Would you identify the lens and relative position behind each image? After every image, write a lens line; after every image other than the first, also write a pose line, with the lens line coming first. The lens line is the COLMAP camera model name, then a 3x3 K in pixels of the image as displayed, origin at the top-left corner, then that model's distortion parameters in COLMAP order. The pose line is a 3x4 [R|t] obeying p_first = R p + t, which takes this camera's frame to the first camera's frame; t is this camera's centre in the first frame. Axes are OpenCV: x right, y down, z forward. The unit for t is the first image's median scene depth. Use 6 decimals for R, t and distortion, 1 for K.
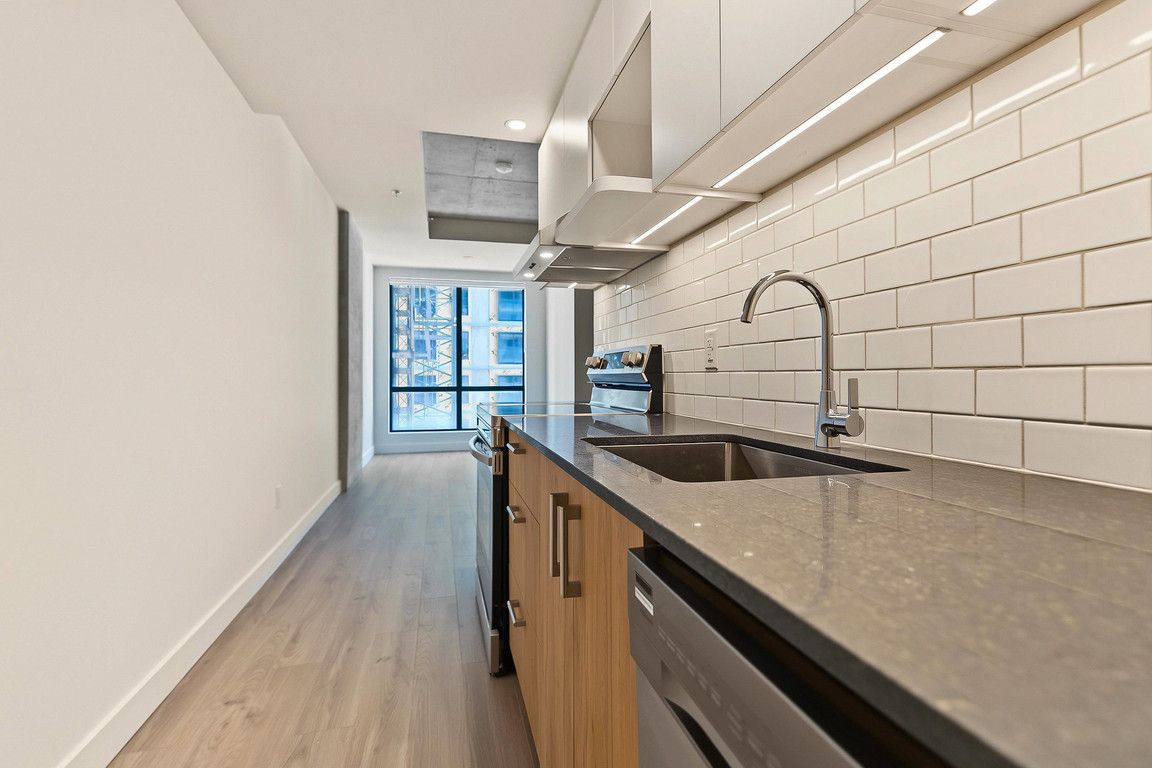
lens RADIAL K [[527.9, 0, 572.4], [0, 527.9, 373.9], [0, 0, 1]] dist [-0.003153, -0.000137]
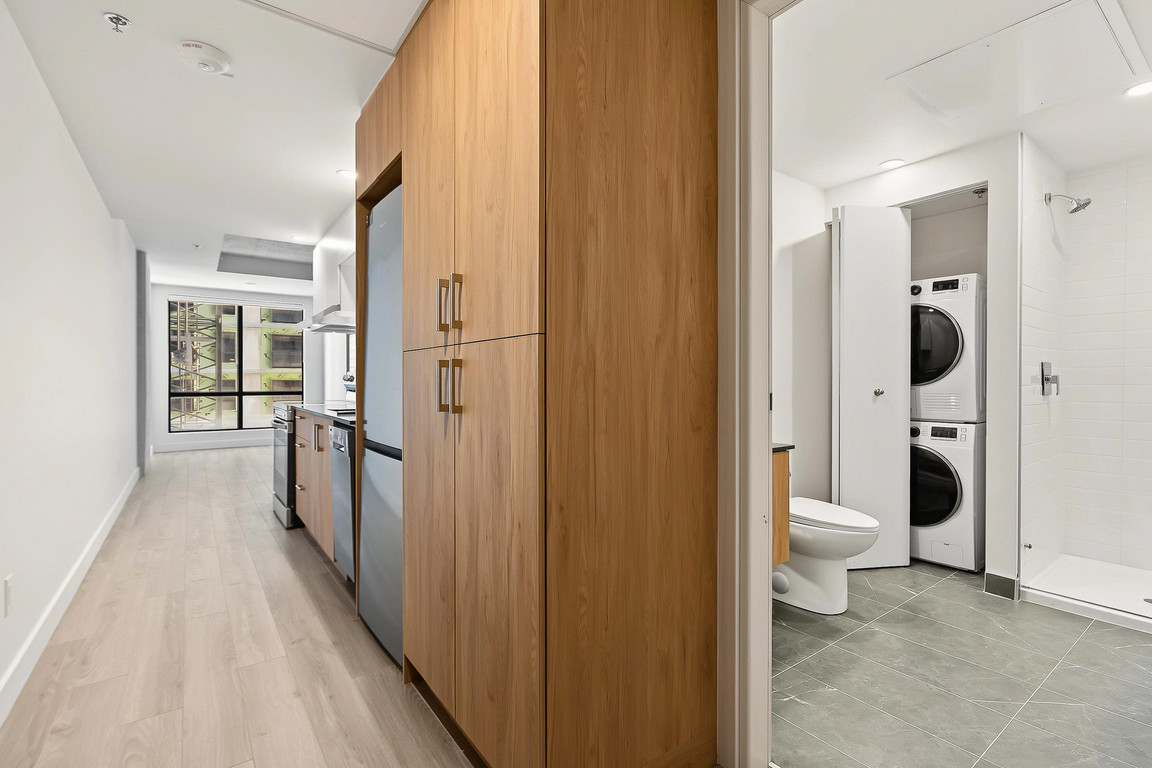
lens RADIAL K [[522.4, 0, 576.0], [0, 522.4, 384.0], [0, 0, 1]] dist [-0.002635, -0.000185]
pose [[0.924676, 0.000720, 0.380755, 0.030674], [-0.004692, 0.999944, 0.009505, -0.007486], [-0.380727, -0.010576, 0.924627, -0.344460]]
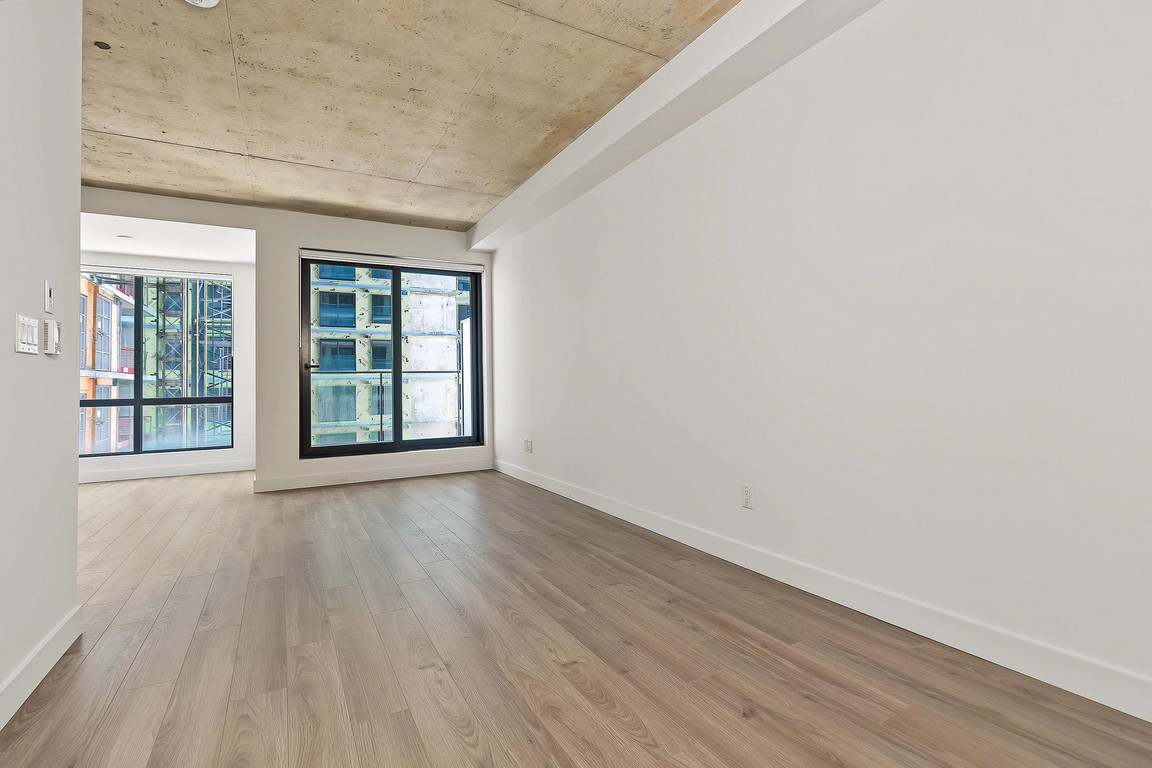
lens RADIAL K [[527.9, 0, 572.4], [0, 527.9, 373.9], [0, 0, 1]] dist [-0.003153, -0.000137]
pose [[0.966158, -0.013503, 0.257597, 0.228521], [0.017837, 0.999736, -0.014496, 0.010187], [-0.257333, 0.018600, 0.966144, 0.055238]]
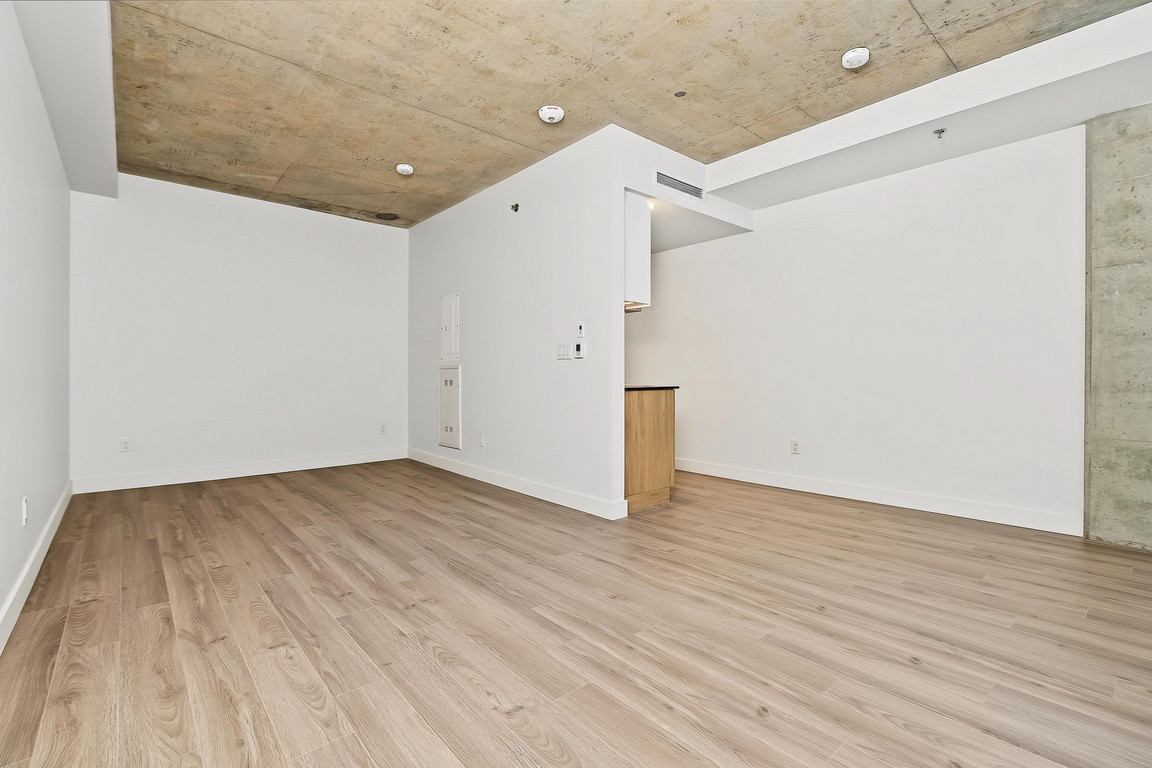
lens RADIAL K [[523.8, 0, 581.2], [0, 523.8, 377.9], [0, 0, 1]] dist [-0.004525, 0.000282]
pose [[-0.885915, -0.000257, -0.463847, 0.292302], [0.000957, 0.999997, -0.002381, 0.013367], [0.463846, -0.002553, -0.885912, 0.859201]]
